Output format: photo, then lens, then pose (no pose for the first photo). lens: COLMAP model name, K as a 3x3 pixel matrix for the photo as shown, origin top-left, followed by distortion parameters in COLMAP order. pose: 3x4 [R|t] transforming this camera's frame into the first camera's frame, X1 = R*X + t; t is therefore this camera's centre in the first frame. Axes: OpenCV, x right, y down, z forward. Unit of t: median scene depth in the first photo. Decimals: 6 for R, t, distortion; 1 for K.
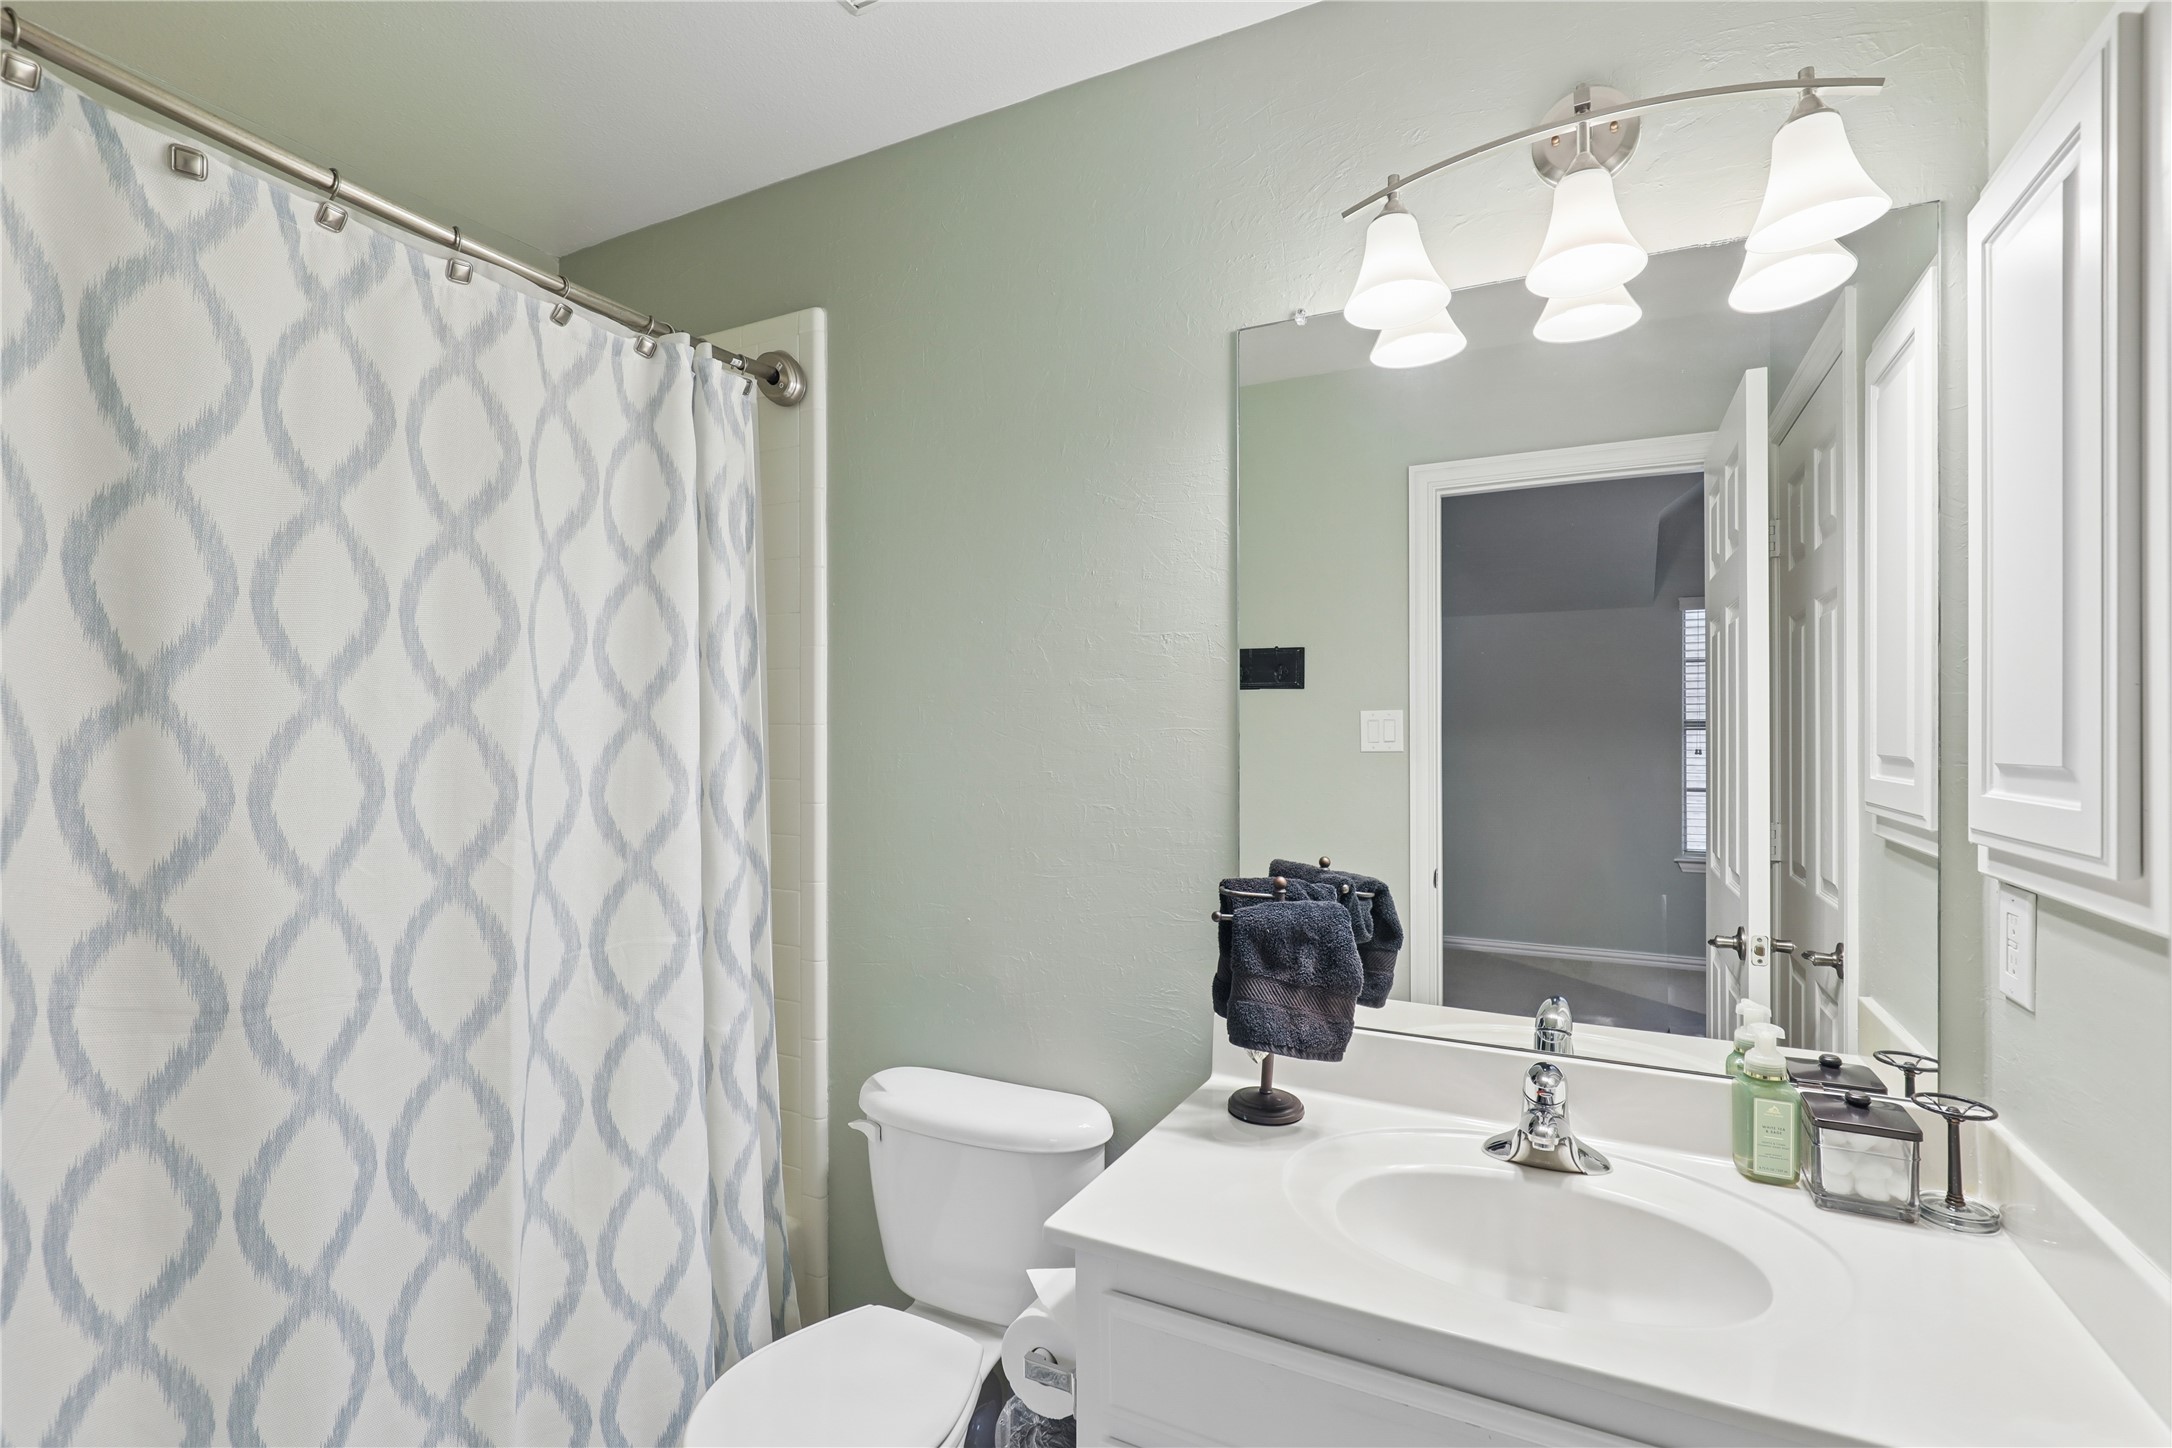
lens RADIAL K [[990.9, 0, 1082.1], [0, 990.9, 731.8], [0, 0, 1]] dist [-0.015951, 0.000637]
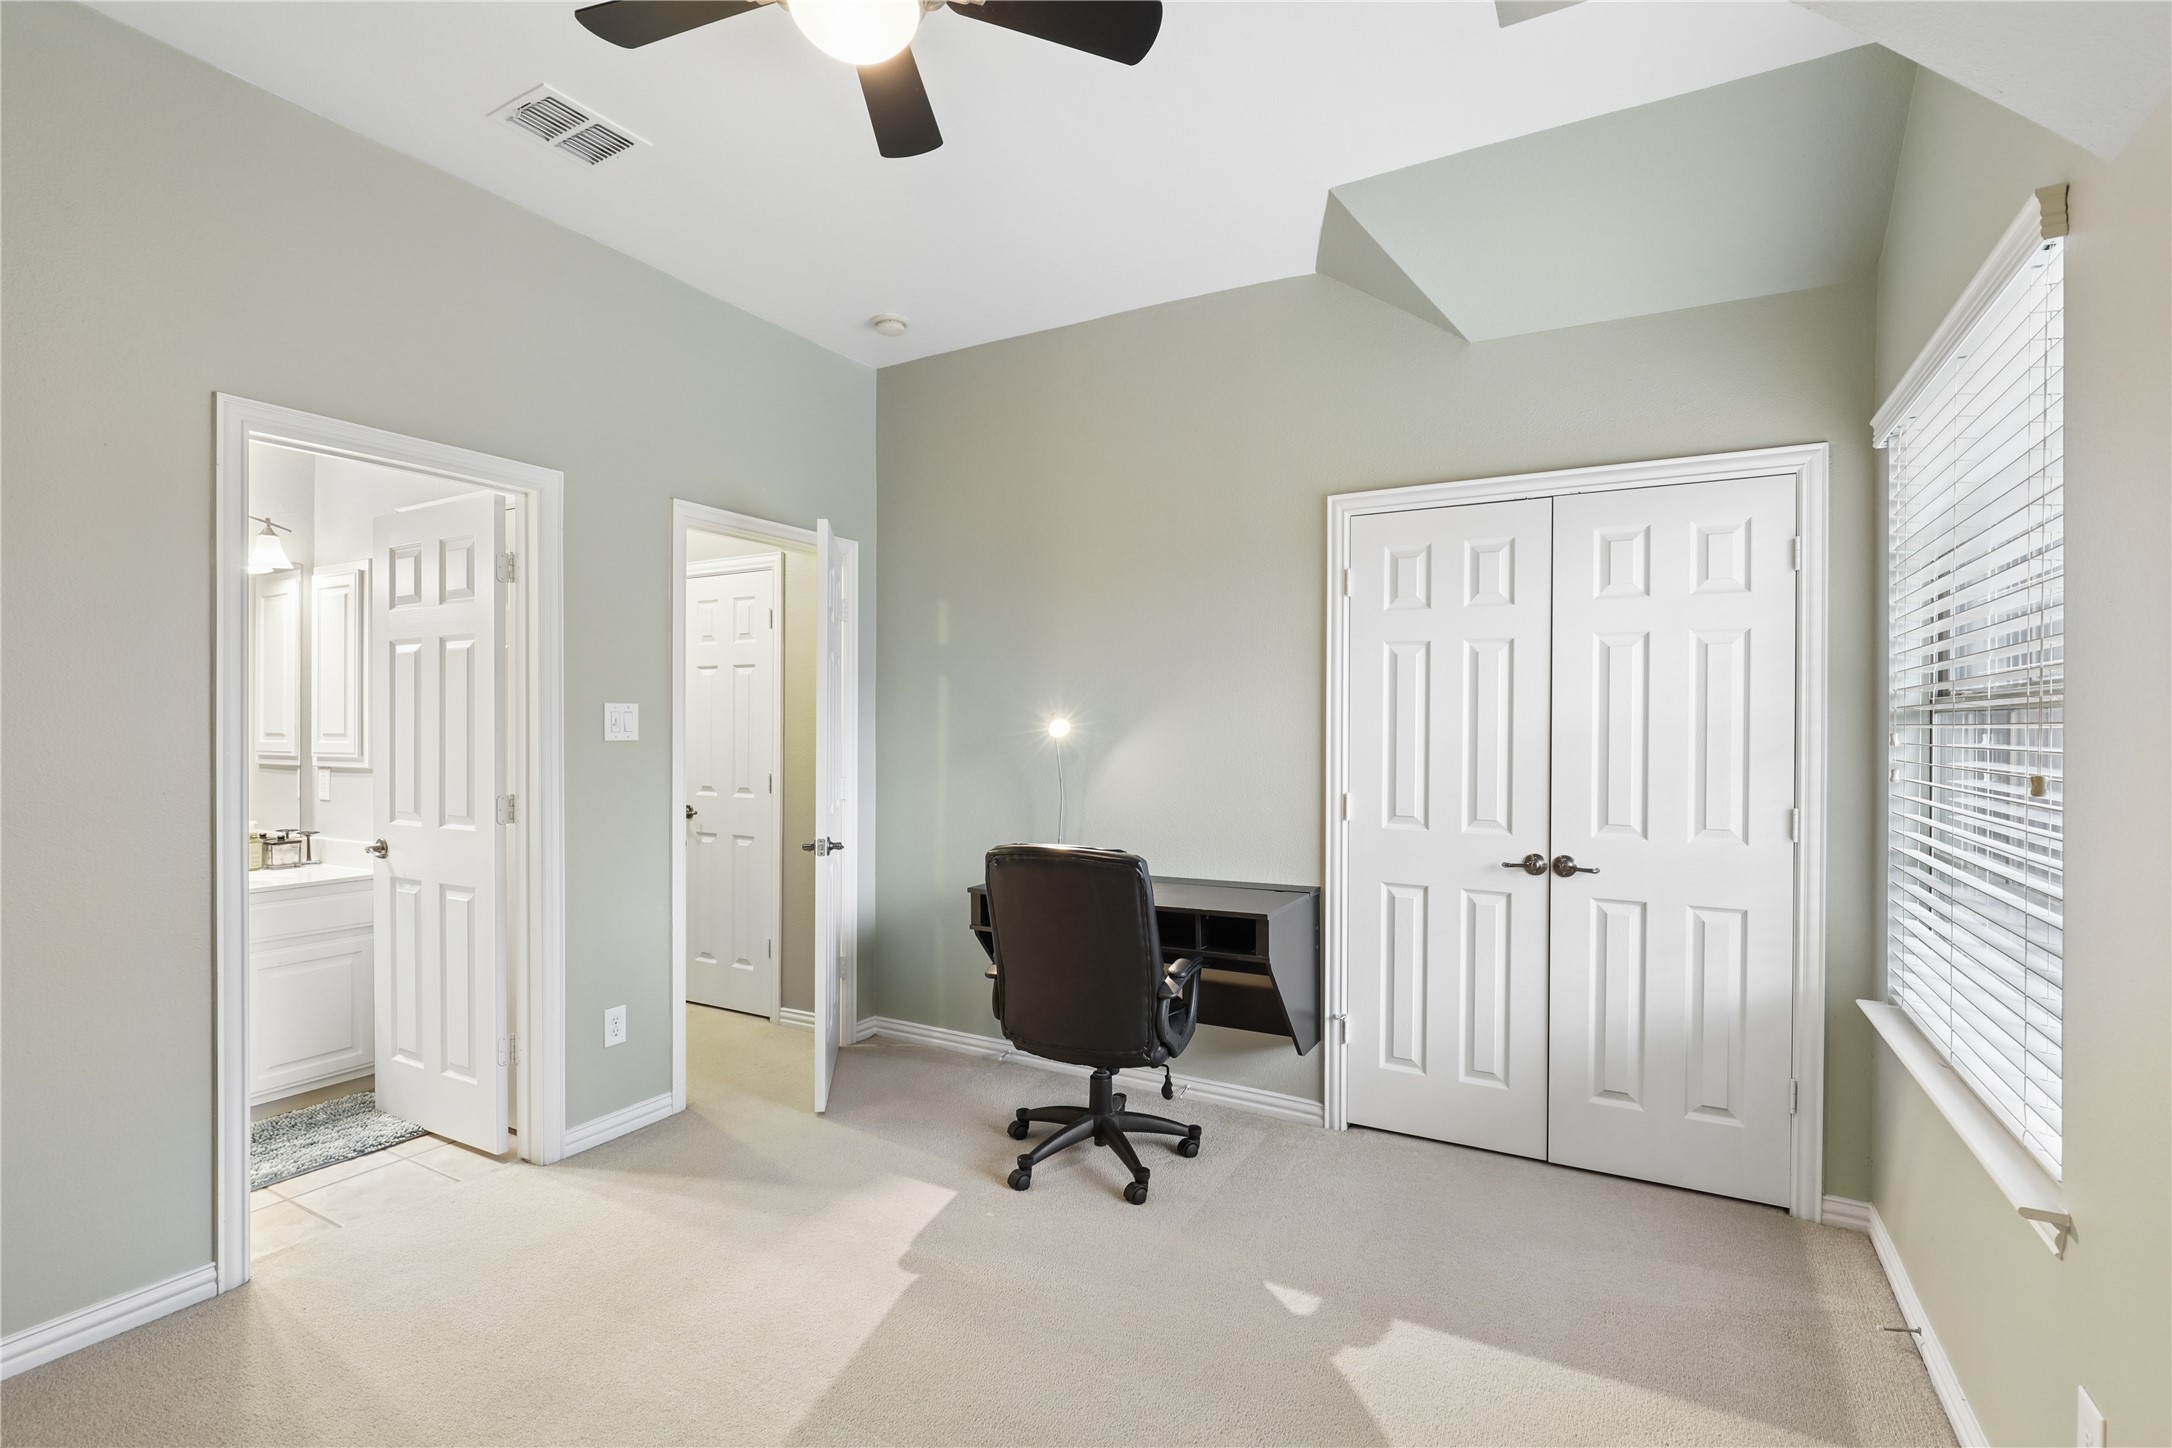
lens RADIAL K [[990.9, 0, 1082.1], [0, 990.9, 731.8], [0, 0, 1]] dist [-0.015951, 0.000637]
pose [[0.041584, -0.005254, 0.999121, -2.481713], [-0.002750, 0.999982, 0.005373, 0.000200], [-0.999131, -0.002971, 0.041569, -1.898623]]
